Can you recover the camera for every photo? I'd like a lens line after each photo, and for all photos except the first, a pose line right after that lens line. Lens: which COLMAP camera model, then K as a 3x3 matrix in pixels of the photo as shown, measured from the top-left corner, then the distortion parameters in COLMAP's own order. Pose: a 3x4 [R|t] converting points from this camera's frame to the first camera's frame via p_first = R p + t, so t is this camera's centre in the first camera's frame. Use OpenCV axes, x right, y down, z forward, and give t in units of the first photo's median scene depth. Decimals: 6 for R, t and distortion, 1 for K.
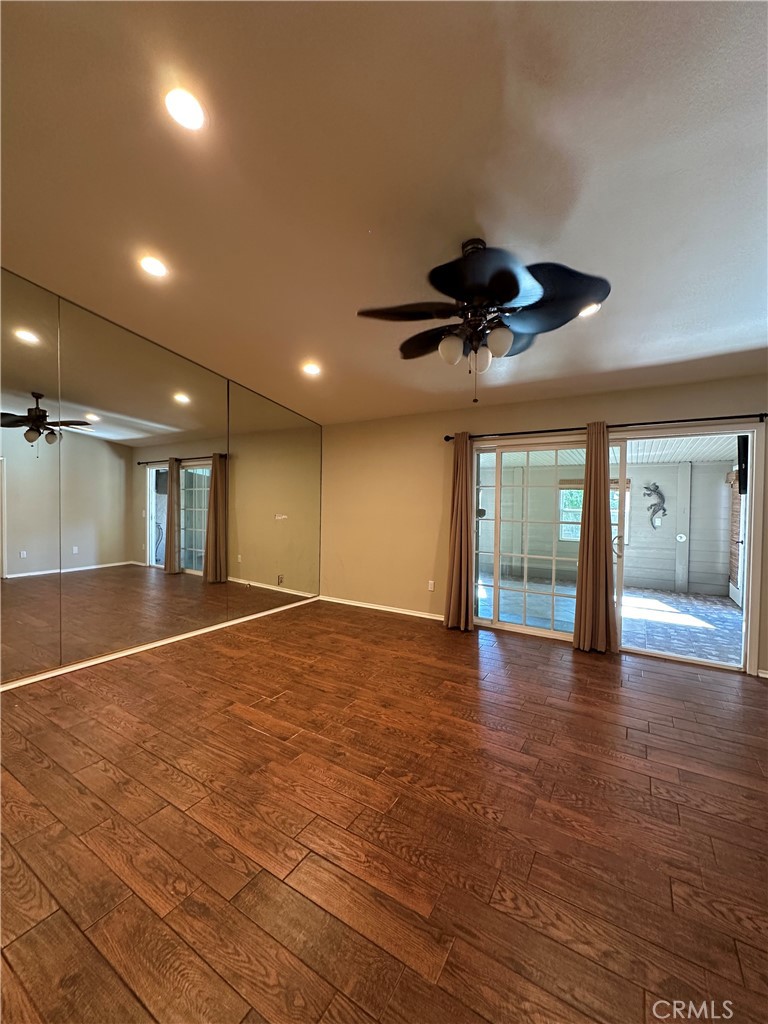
lens RADIAL K [[409.0, 0, 384.1], [0, 409.0, 511.2], [0, 0, 1]] dist [-0.007129, 0.001078]
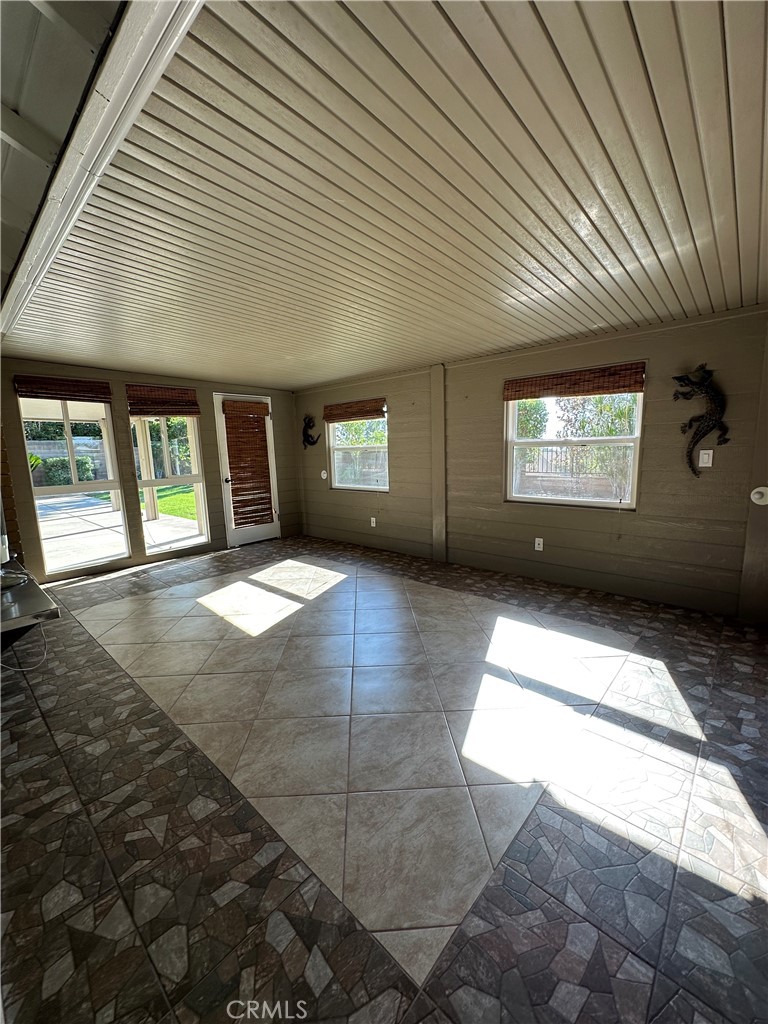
lens RADIAL K [[409.0, 0, 384.1], [0, 409.0, 511.2], [0, 0, 1]] dist [-0.007129, 0.001078]
pose [[0.983719, -0.010197, -0.179422, 0.664801], [0.033281, 0.991456, 0.126123, 0.024867], [0.176603, -0.130041, 0.975654, 0.826363]]
